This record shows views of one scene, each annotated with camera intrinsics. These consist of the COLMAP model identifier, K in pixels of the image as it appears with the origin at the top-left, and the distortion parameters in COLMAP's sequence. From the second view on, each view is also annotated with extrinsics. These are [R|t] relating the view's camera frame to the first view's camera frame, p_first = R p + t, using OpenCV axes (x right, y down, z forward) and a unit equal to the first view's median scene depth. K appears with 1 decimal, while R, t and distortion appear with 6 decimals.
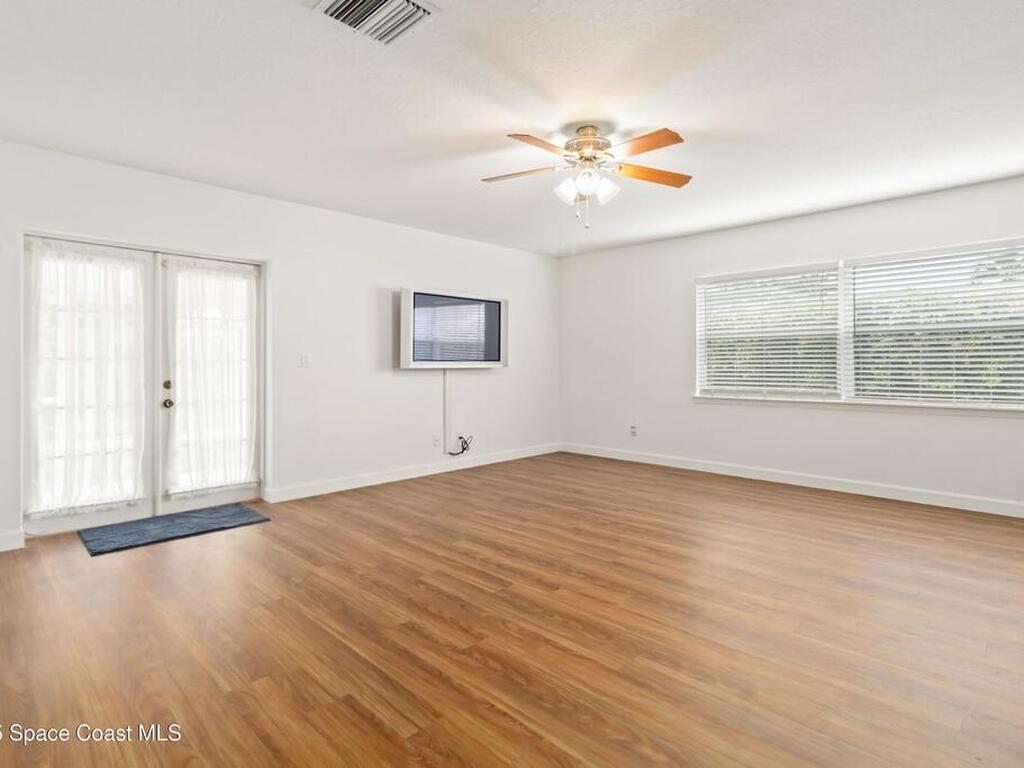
lens RADIAL K [[538.7, 0, 515.1], [0, 538.7, 361.3], [0, 0, 1]] dist [0.011198, -0.000772]
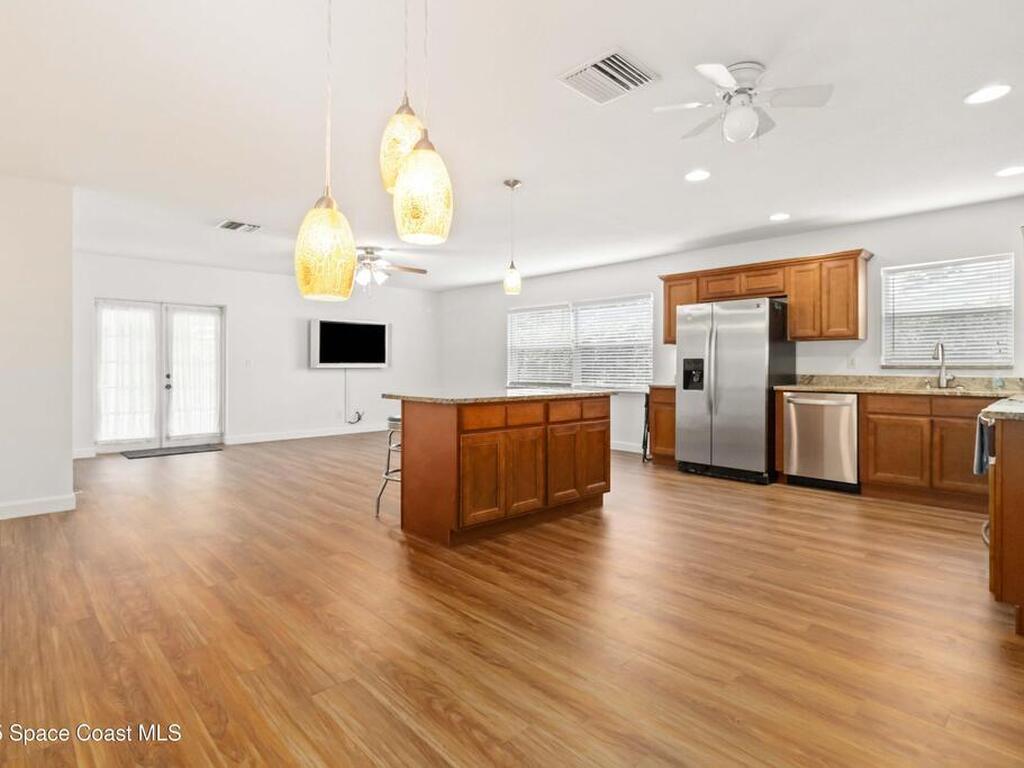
lens RADIAL K [[547.6, 0, 513.5], [0, 547.6, 363.0], [0, 0, 1]] dist [0.023496, -0.000289]
pose [[0.999642, -0.001212, -0.026717, 0.563744], [0.001079, 0.999987, -0.004992, 0.010095], [0.026723, 0.004961, 0.999631, -0.821306]]
